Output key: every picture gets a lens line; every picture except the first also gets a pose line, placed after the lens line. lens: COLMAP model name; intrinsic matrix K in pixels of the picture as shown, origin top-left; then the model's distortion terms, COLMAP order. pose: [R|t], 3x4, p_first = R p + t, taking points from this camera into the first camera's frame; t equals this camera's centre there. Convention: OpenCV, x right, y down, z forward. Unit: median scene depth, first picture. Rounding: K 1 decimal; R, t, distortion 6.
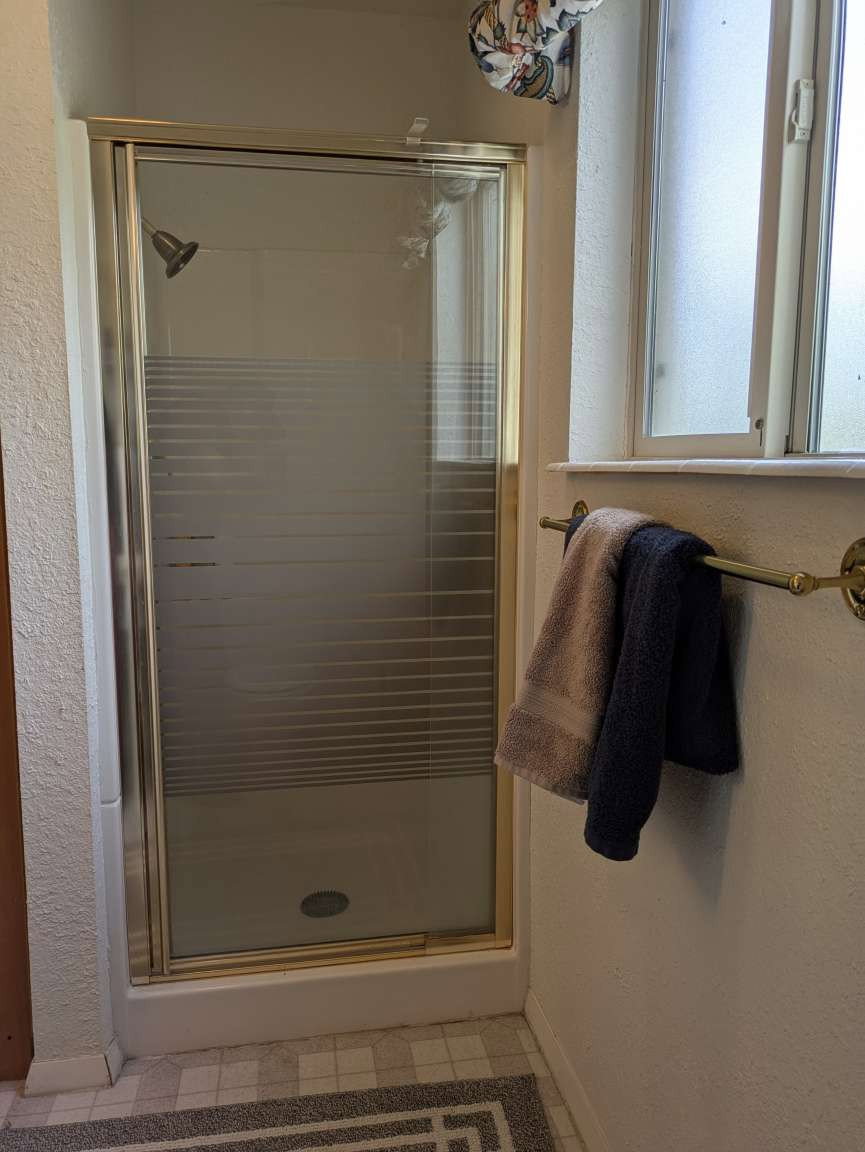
lens RADIAL K [[856.7, 0, 432.1], [0, 856.7, 575.1], [0, 0, 1]] dist [0.040541, -0.037089]
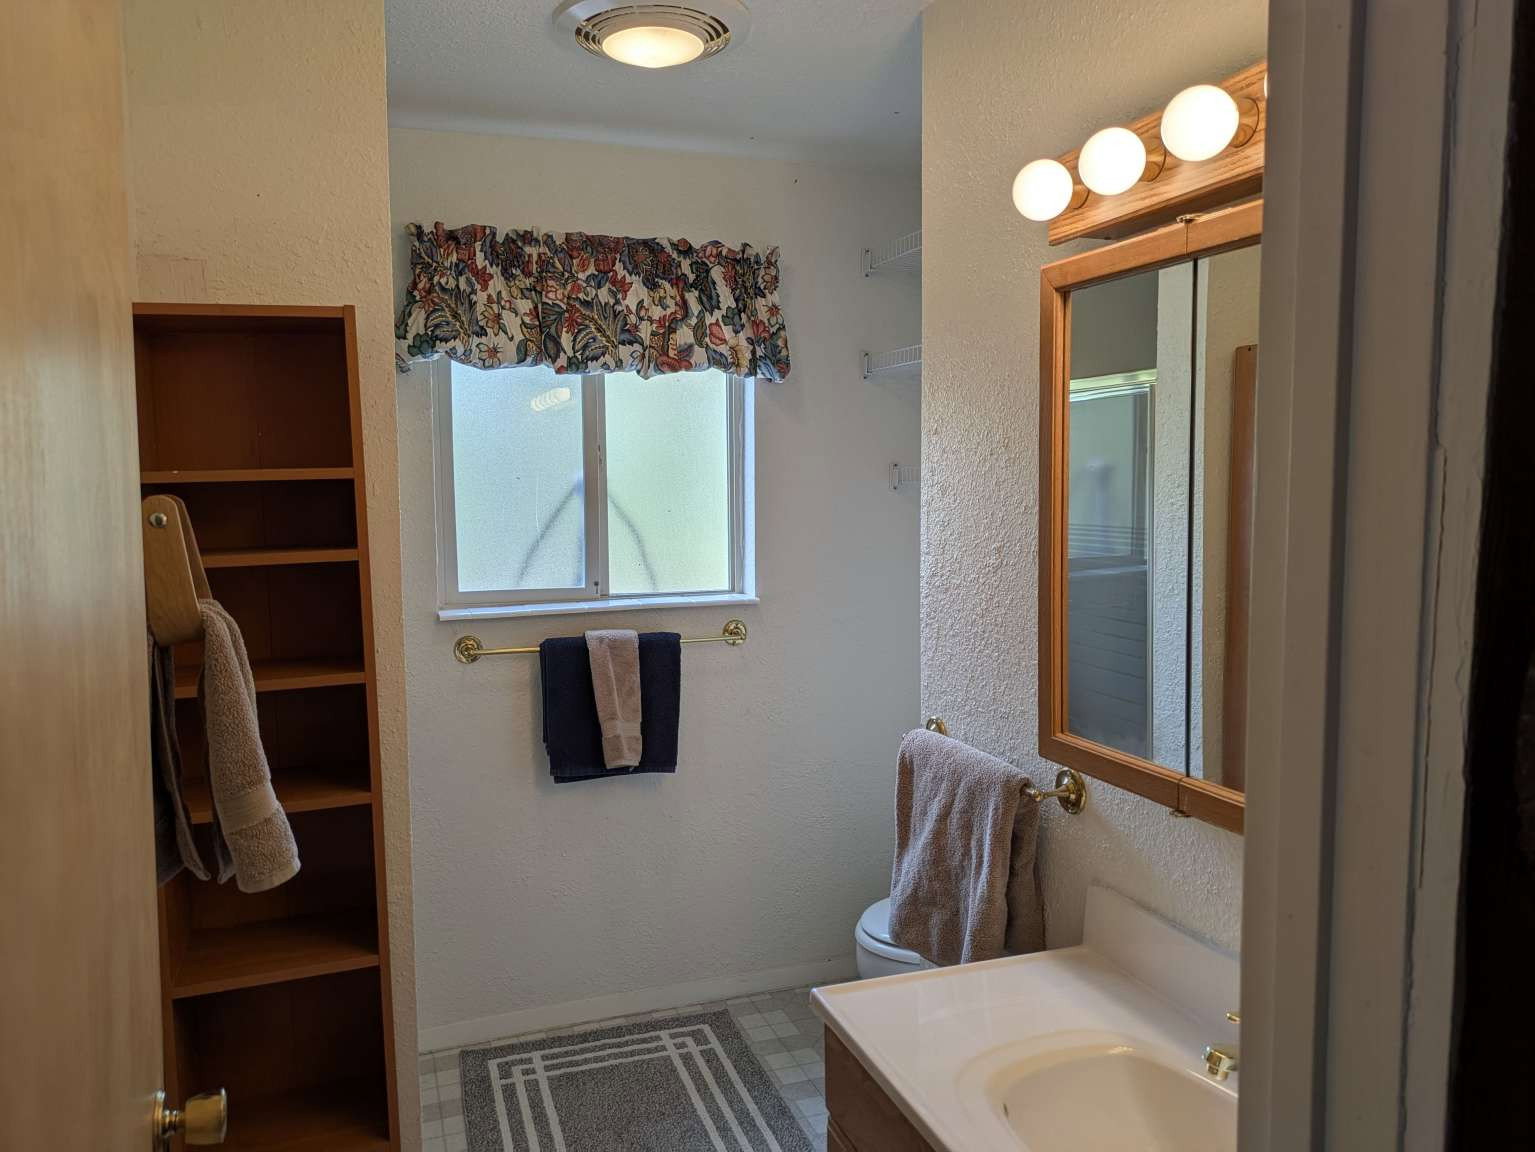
lens RADIAL K [[1141.6, 0, 766.1], [0, 1141.6, 574.9], [0, 0, 1]] dist [0.040541, -0.037089]
pose [[-0.174598, -0.089927, 0.980525, -1.812186], [0.150362, 0.981706, 0.116809, -0.337743], [-0.973091, 0.167828, -0.157883, 0.724606]]
